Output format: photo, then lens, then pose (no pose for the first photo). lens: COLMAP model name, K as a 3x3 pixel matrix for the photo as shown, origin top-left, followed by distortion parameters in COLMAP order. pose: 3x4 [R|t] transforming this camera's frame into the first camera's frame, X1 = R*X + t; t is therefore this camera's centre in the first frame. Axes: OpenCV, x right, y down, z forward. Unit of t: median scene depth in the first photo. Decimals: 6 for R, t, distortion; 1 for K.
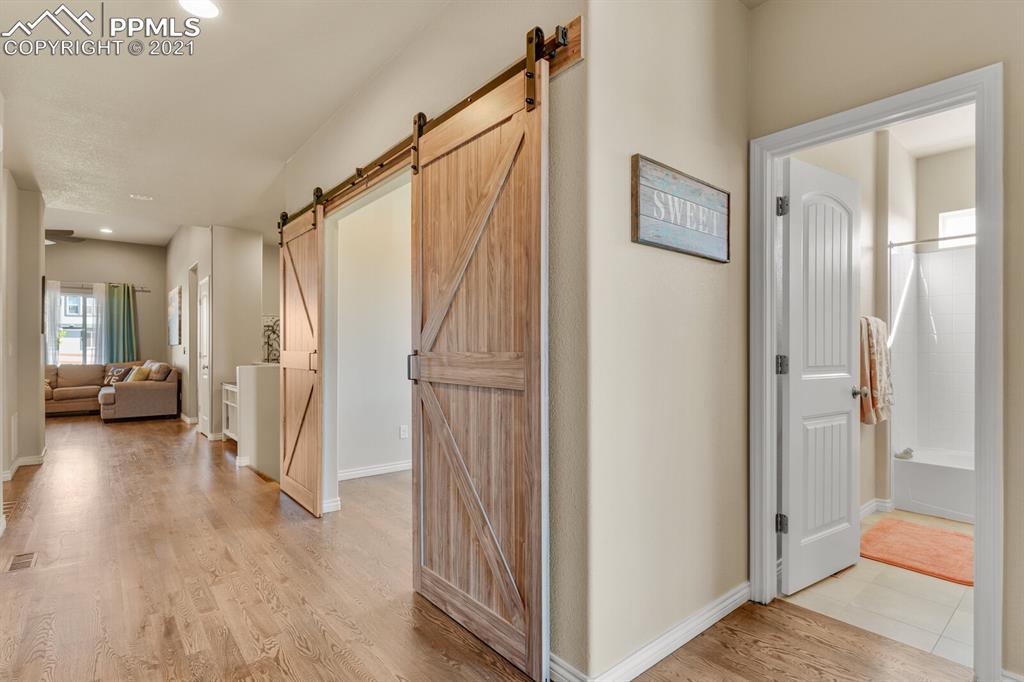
lens RADIAL K [[497.9, 0, 510.4], [0, 497.9, 346.0], [0, 0, 1]] dist [-0.002799, -0.004415]
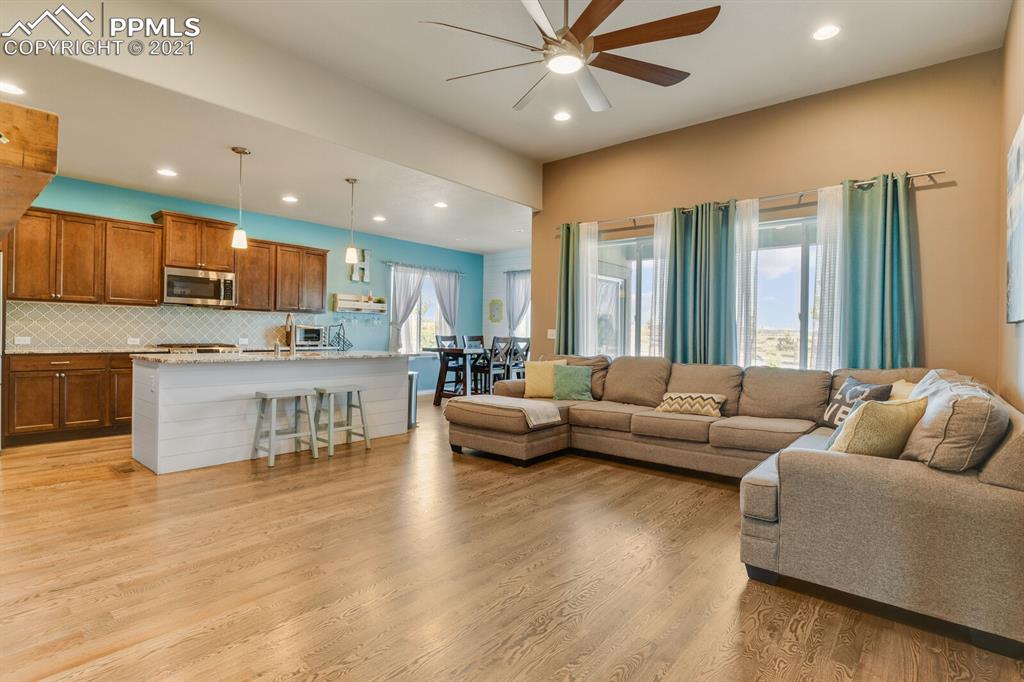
lens RADIAL K [[497.9, 0, 517.7], [0, 497.9, 340.6], [0, 0, 1]] dist [-0.002799, -0.004415]
pose [[0.175680, 0.013908, -0.984349, -0.456331], [-0.010605, 0.999869, 0.012235, 0.008451], [0.984390, 0.008290, 0.175805, 0.672192]]
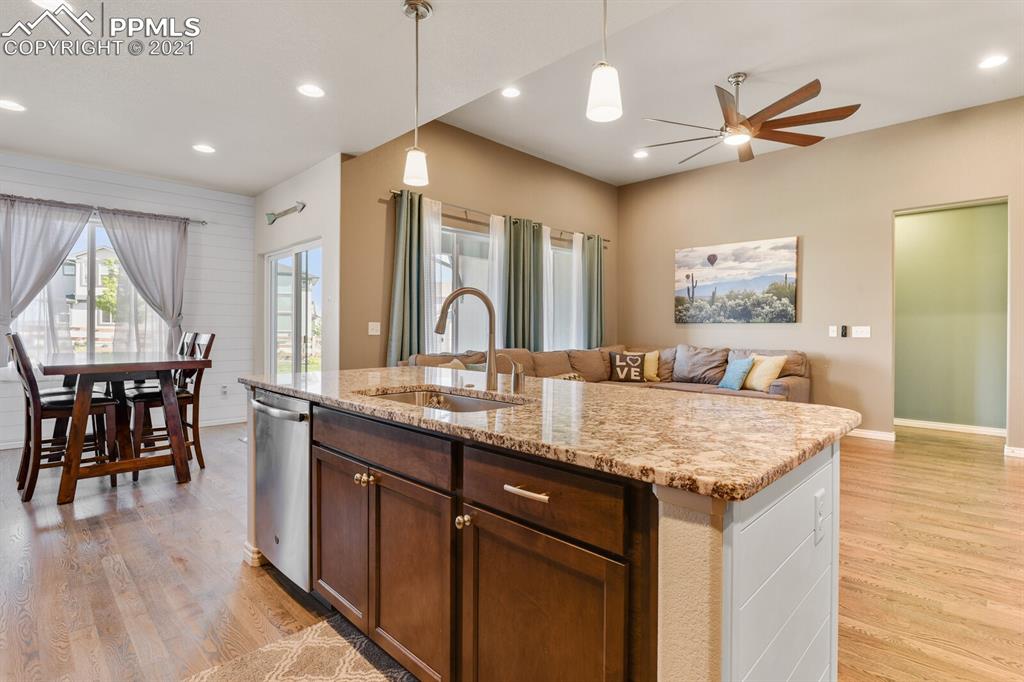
lens RADIAL K [[497.9, 0, 514.9], [0, 497.9, 332.9], [0, 0, 1]] dist [-0.002799, -0.004415]
pose [[0.996271, 0.003086, 0.086230, -1.013969], [-0.004529, 0.999853, 0.016551, 0.002285], [-0.086166, -0.016880, 0.996138, 0.319198]]
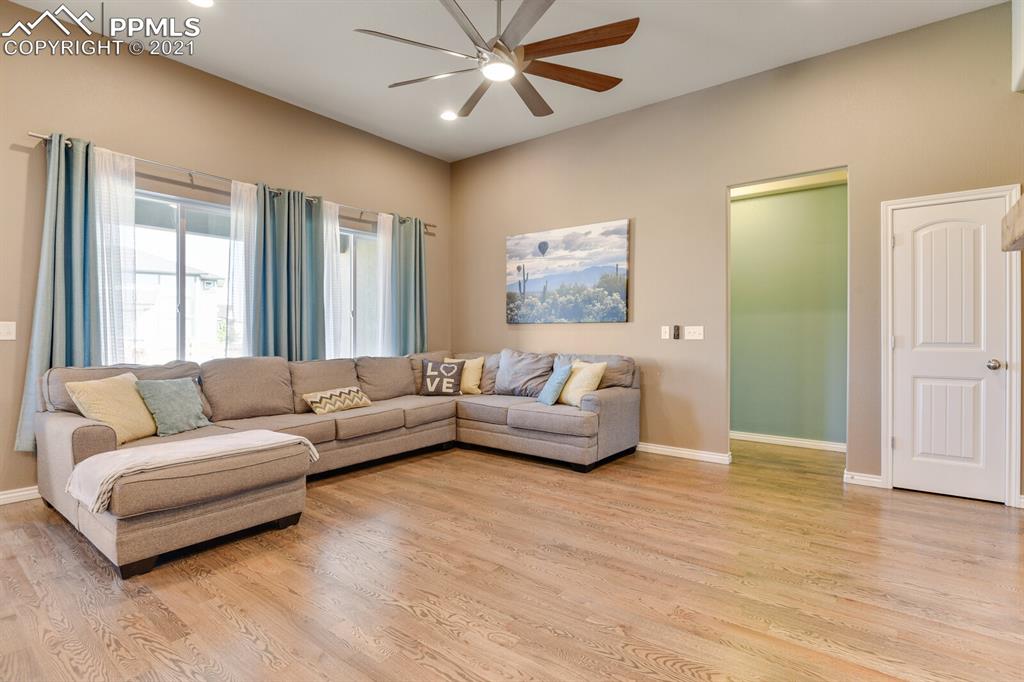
lens RADIAL K [[497.9, 0, 509.9], [0, 497.9, 337.9], [0, 0, 1]] dist [-0.002799, -0.004415]
pose [[0.980522, -0.001939, 0.196399, -0.830997], [-0.001347, 0.999861, 0.016598, 0.006183], [-0.196403, -0.016539, 0.980384, 0.423902]]
